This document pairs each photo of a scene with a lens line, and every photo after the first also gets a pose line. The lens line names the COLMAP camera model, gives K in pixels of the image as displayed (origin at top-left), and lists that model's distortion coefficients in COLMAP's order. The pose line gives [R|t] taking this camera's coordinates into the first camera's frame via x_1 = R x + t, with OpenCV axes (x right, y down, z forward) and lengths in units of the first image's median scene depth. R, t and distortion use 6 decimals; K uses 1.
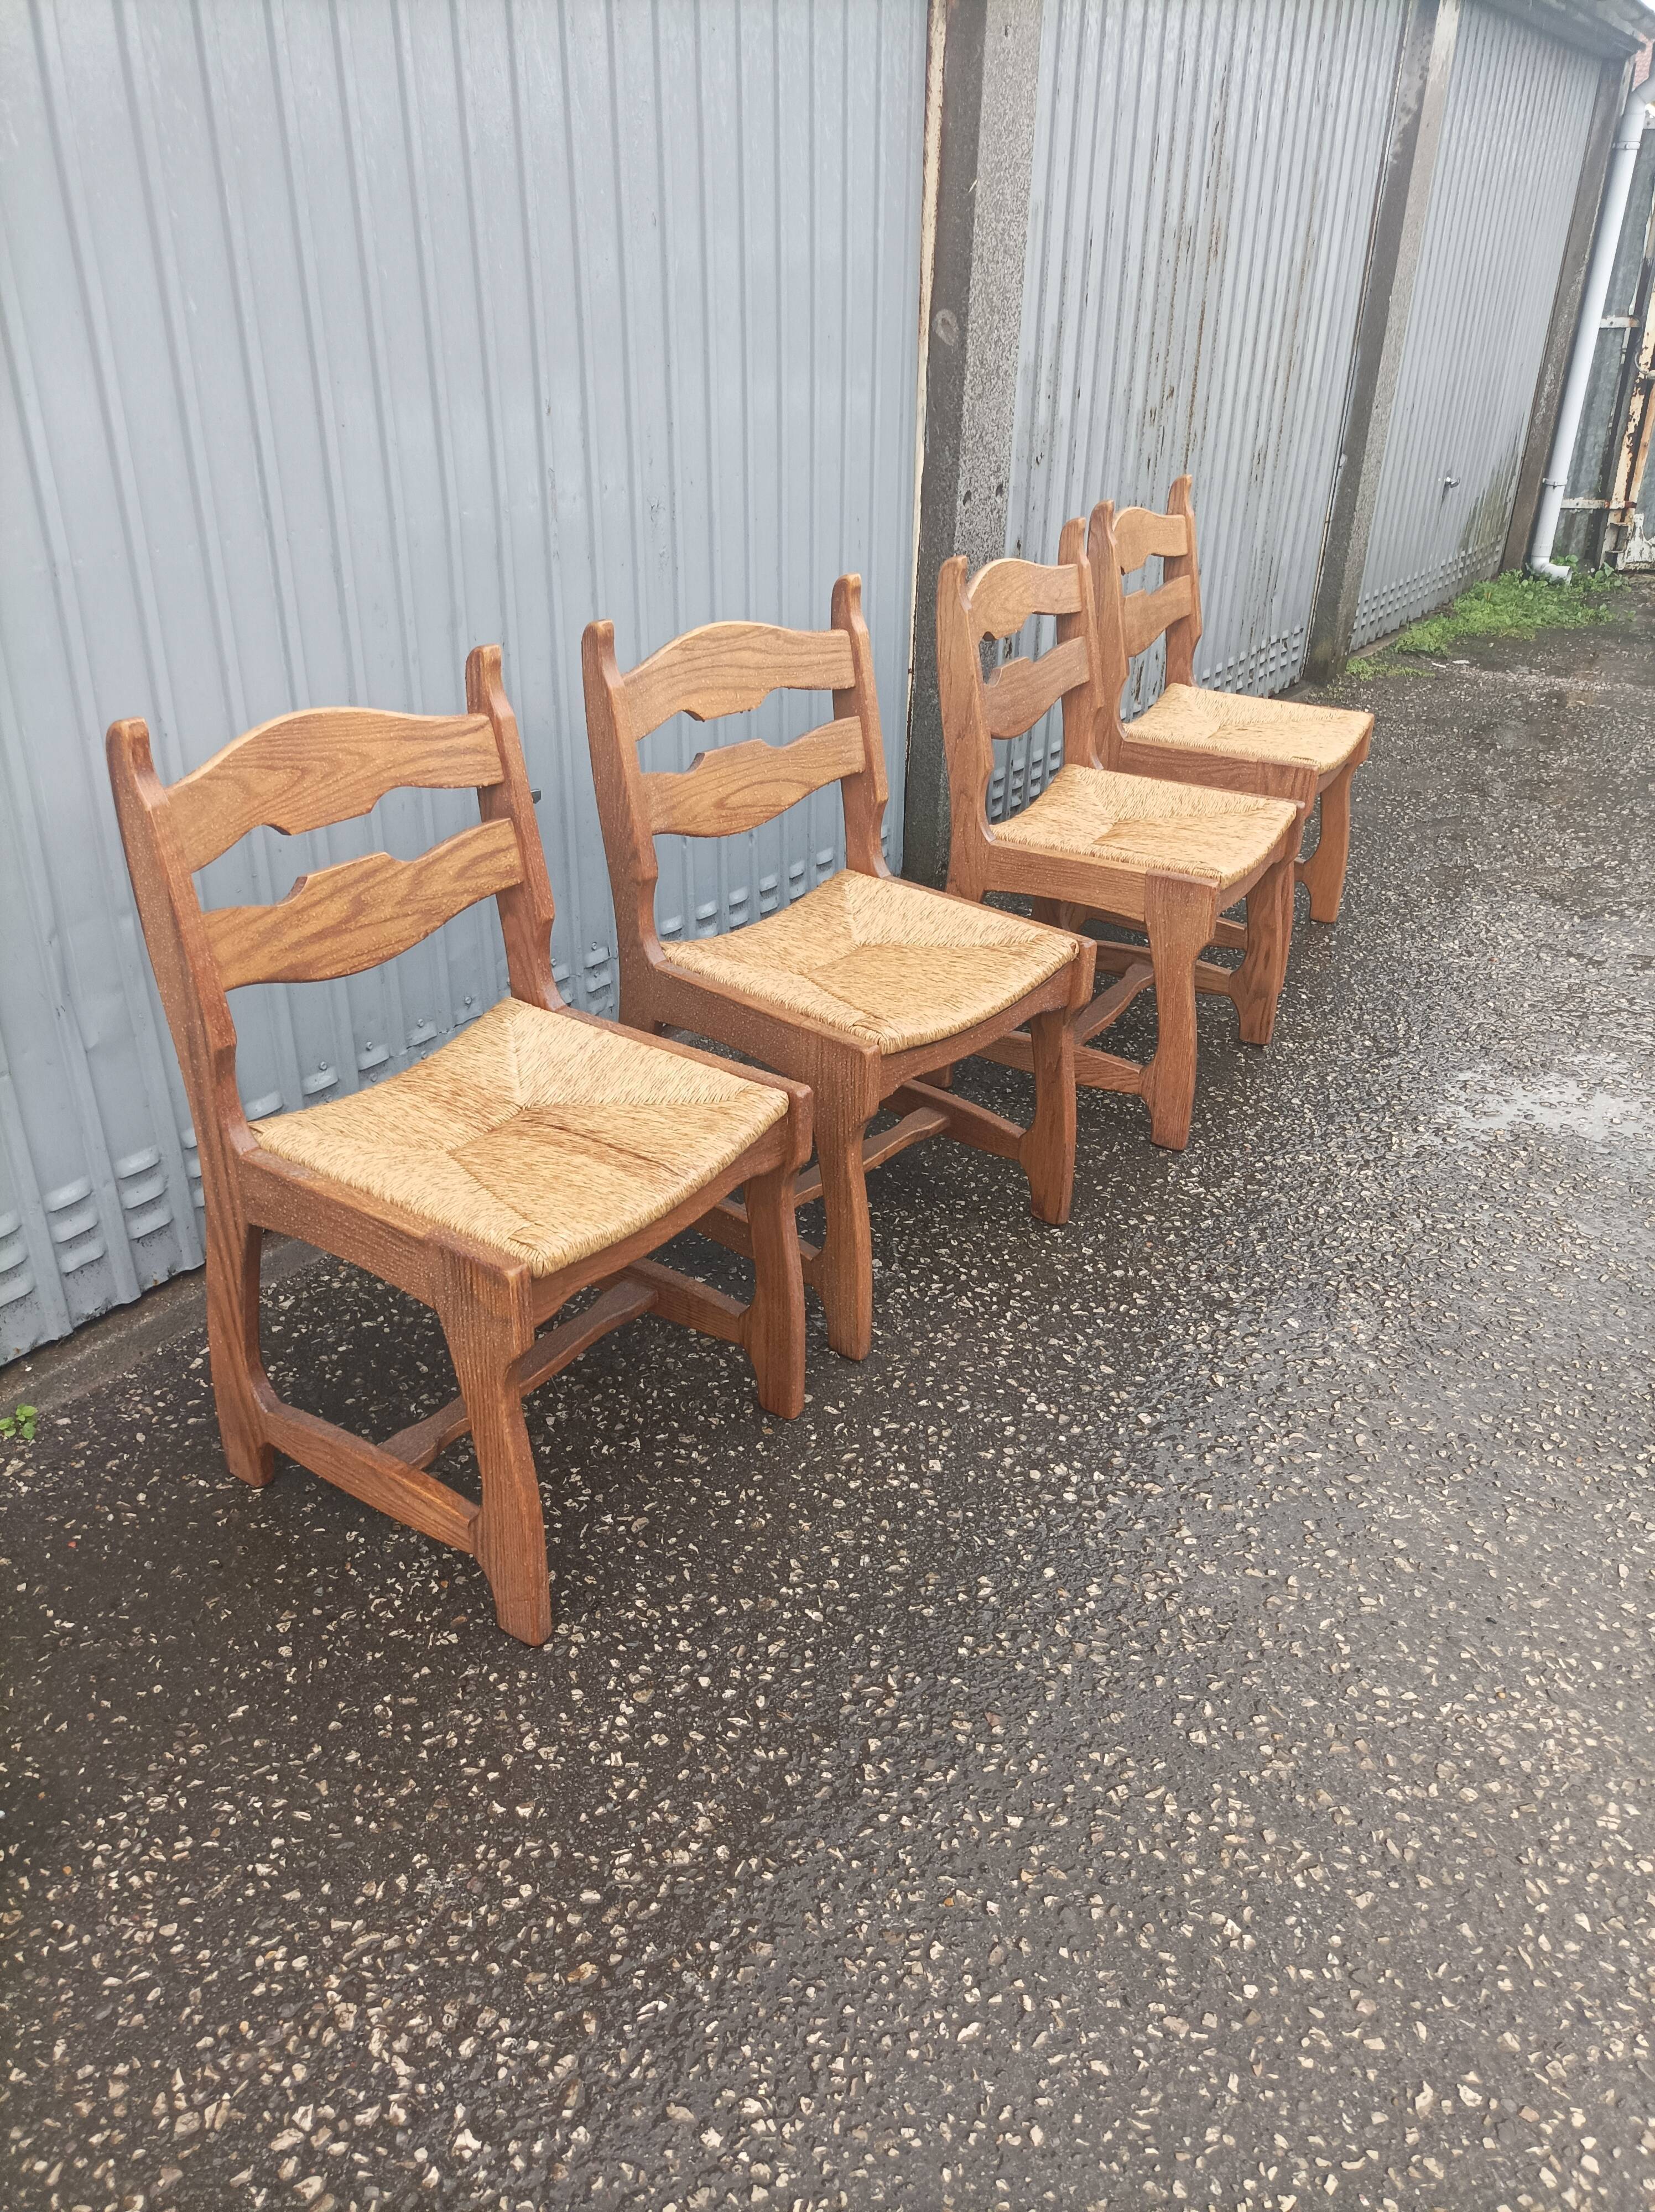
lens RADIAL K [[1654.0, 0, 826.5], [0, 1654.0, 1095.9], [0, 0, 1]] dist [0.030281, -0.017382]
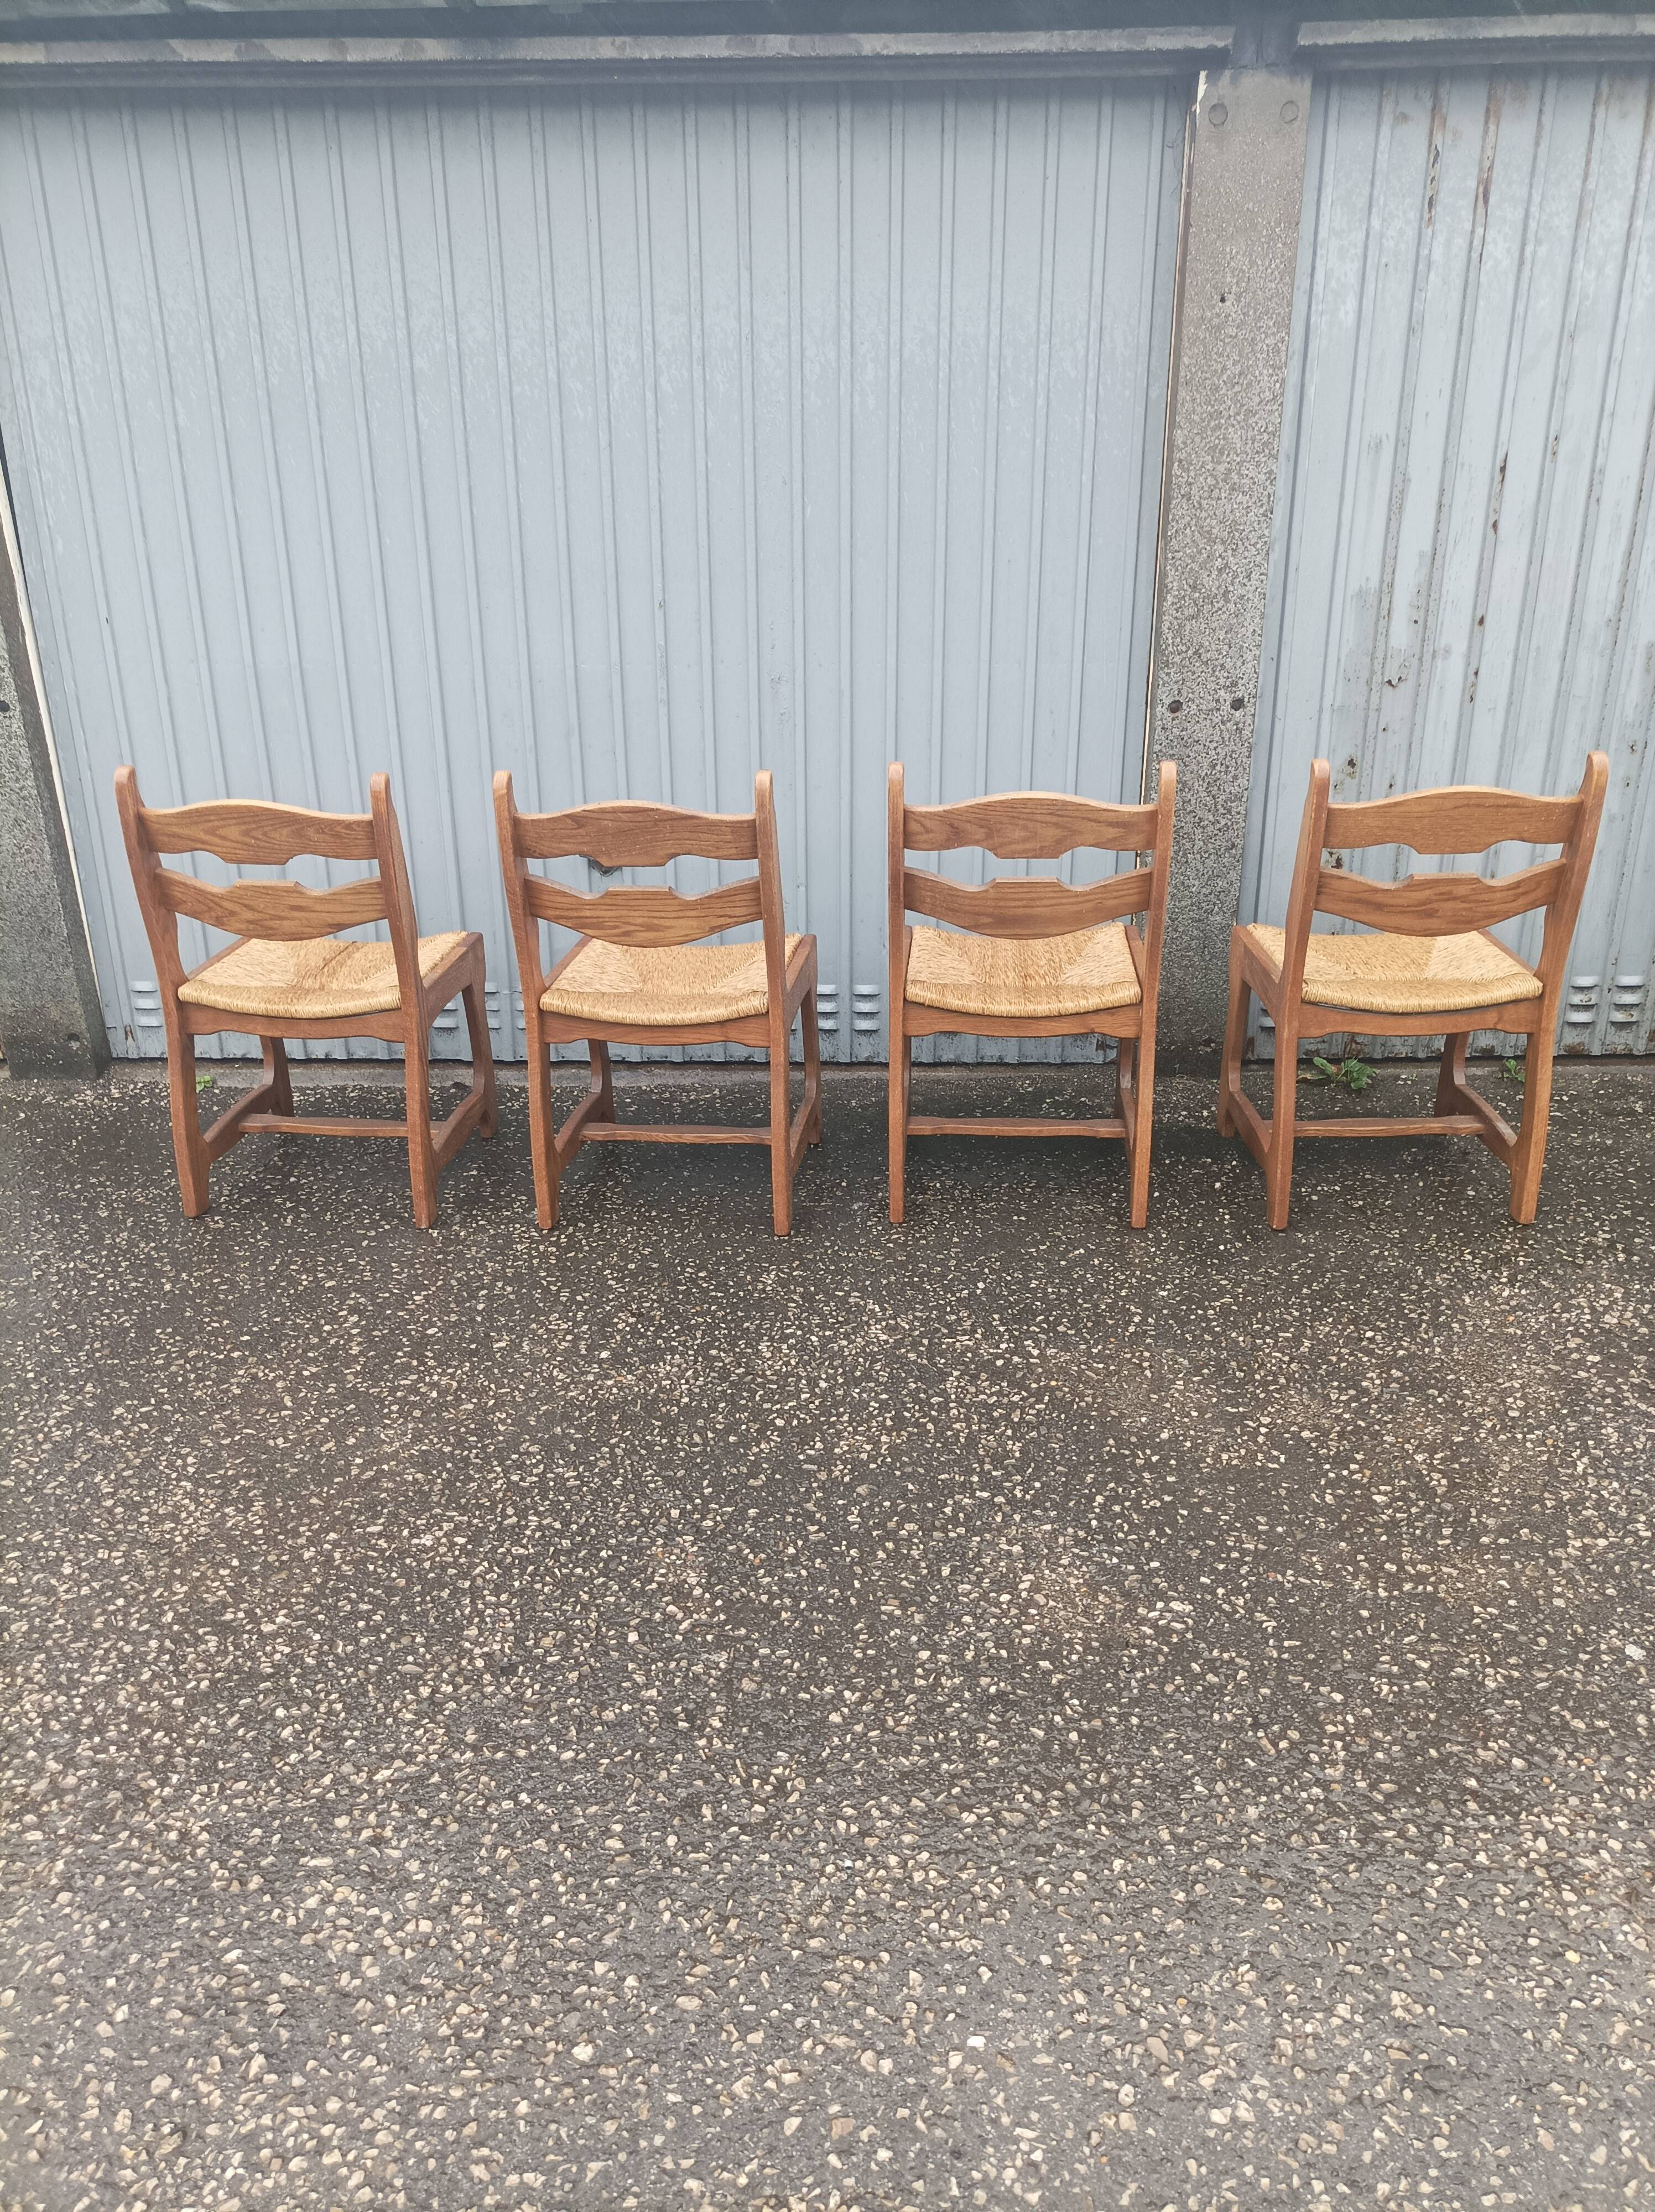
lens RADIAL K [[1654.0, 0, 826.2], [0, 1654.0, 1099.8], [0, 0, 1]] dist [0.030281, -0.017382]
pose [[0.529517, 0.299019, -0.793851, 1.448587], [-0.359970, 0.926586, 0.108908, -0.260402], [0.768136, 0.228094, 0.598281, 0.396916]]
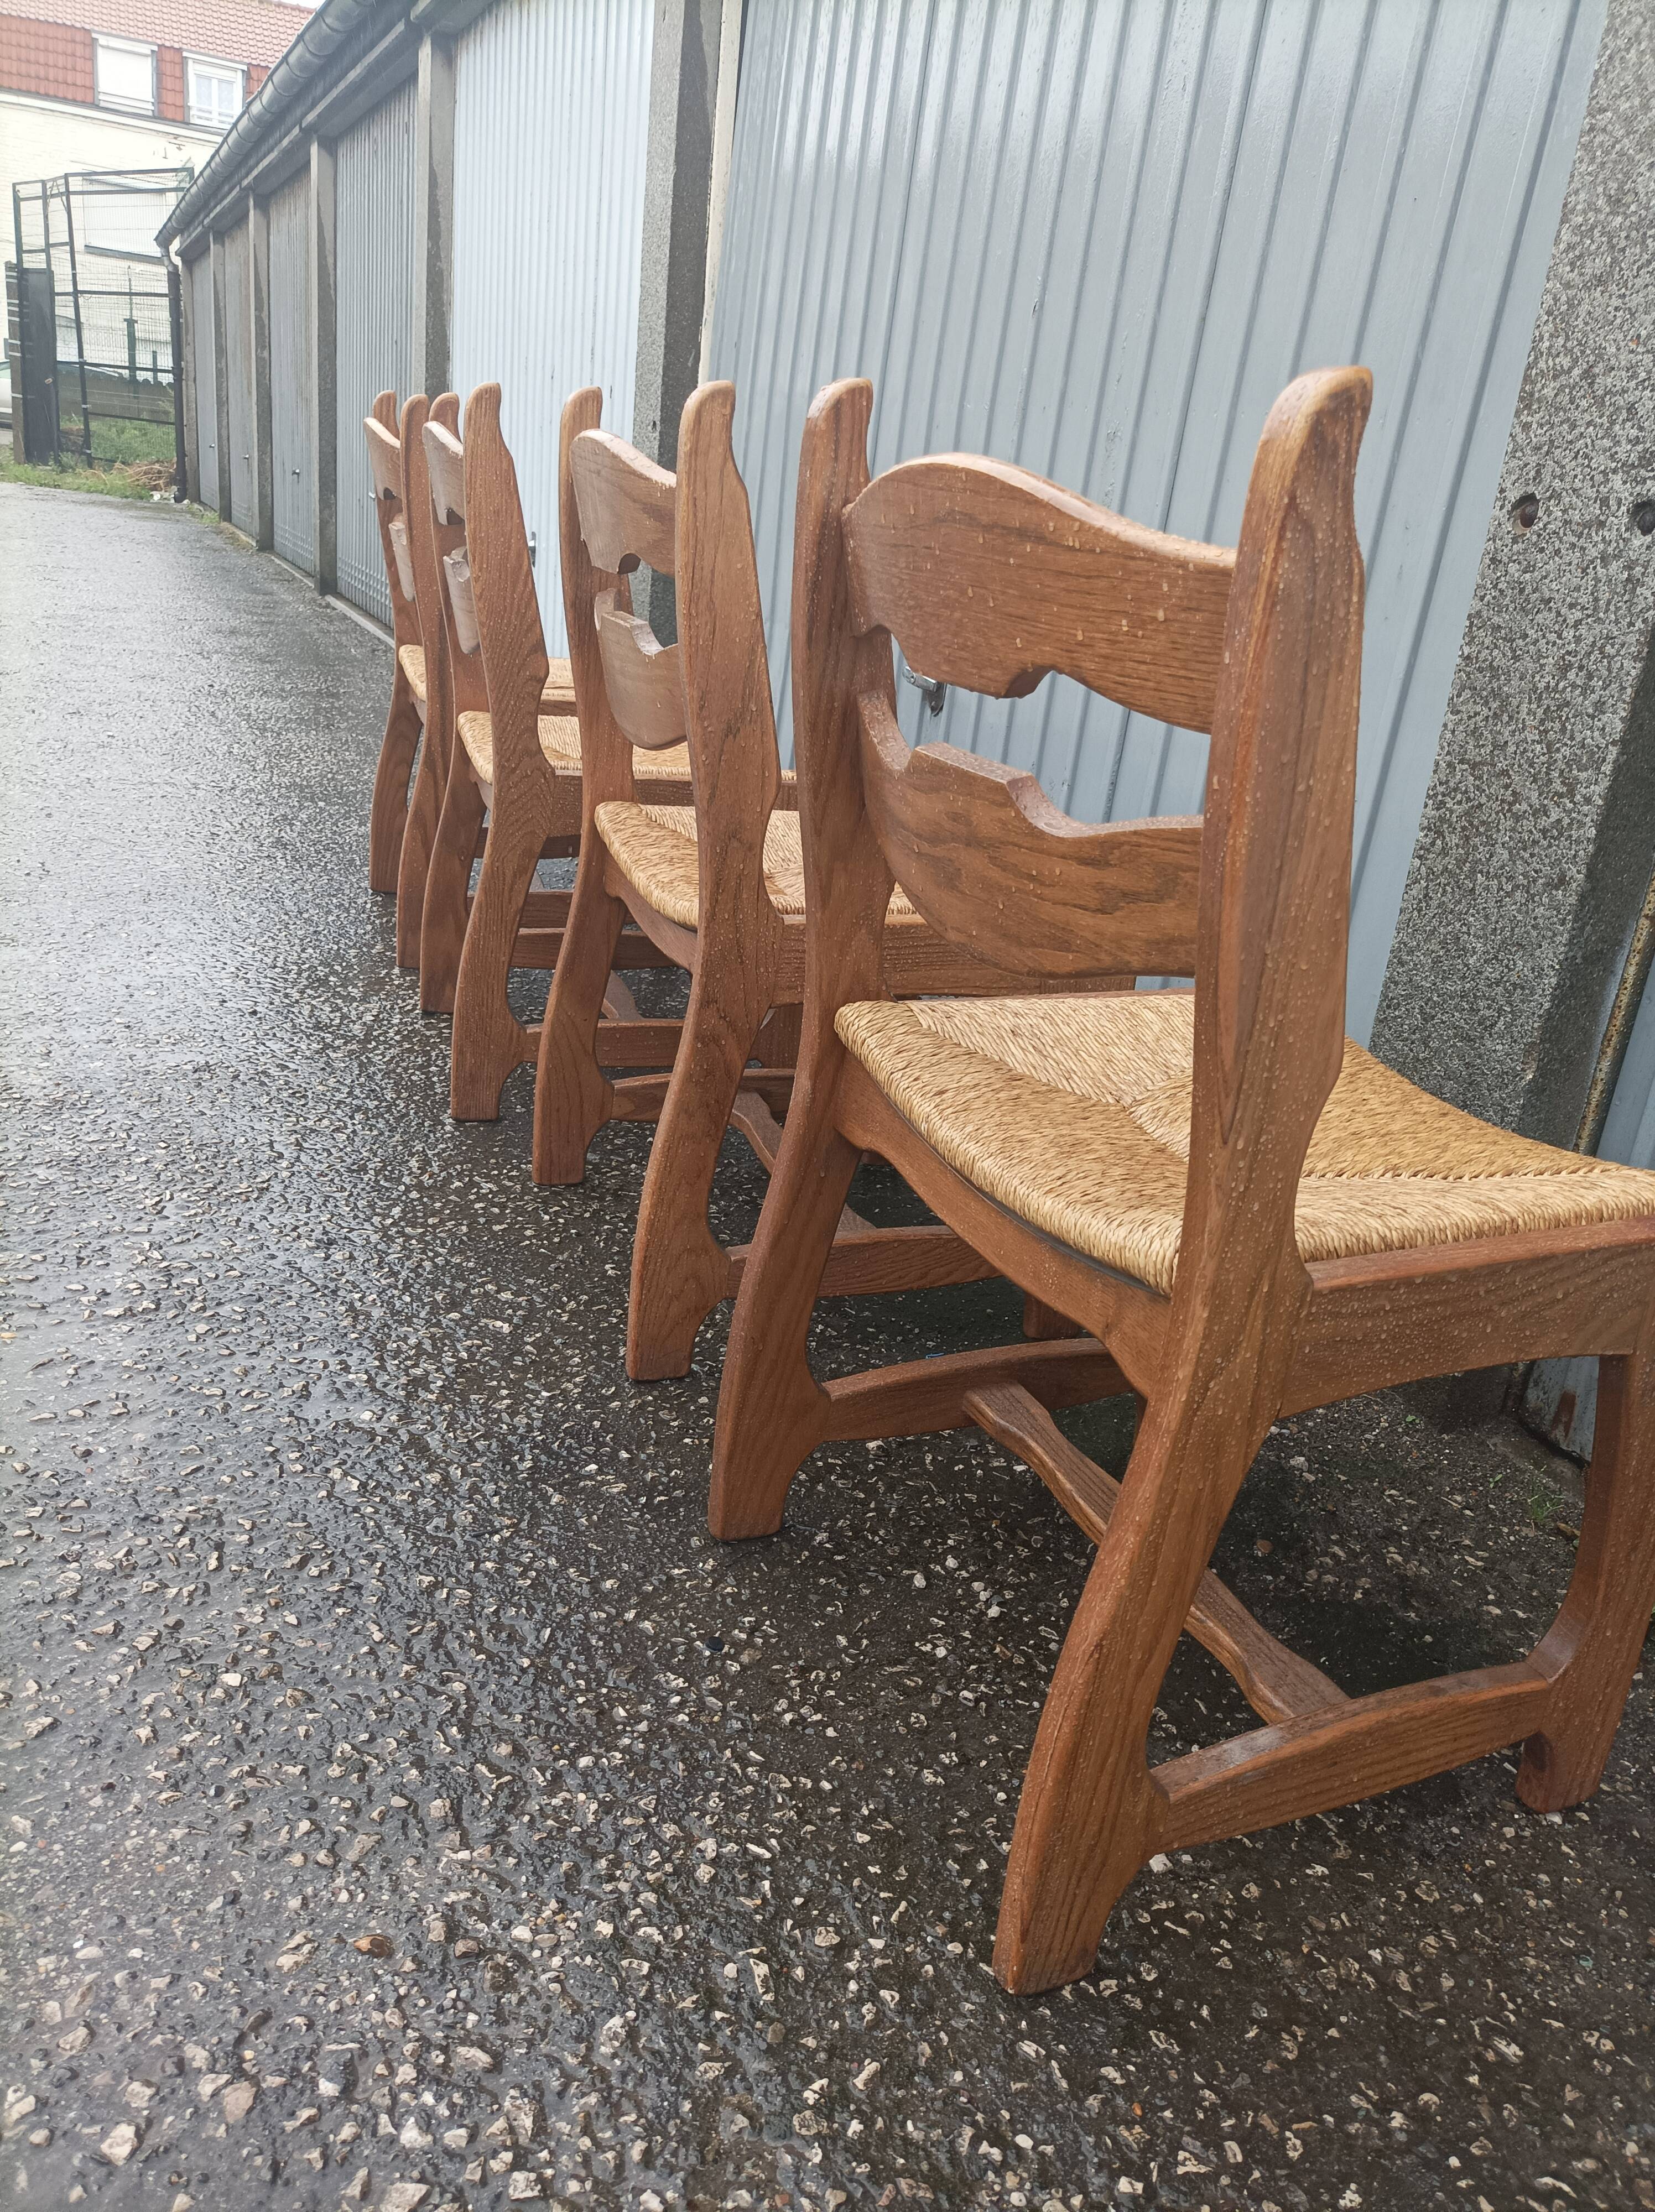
lens RADIAL K [[1654.0, 0, 843.6], [0, 1654.0, 1151.8], [0, 0, 1]] dist [0.030281, -0.017382]
pose [[-0.502717, 0.254558, -0.826121, 0.980569], [-0.488614, 0.704680, 0.514473, -0.617706], [0.713114, 0.662289, -0.229874, 1.770424]]
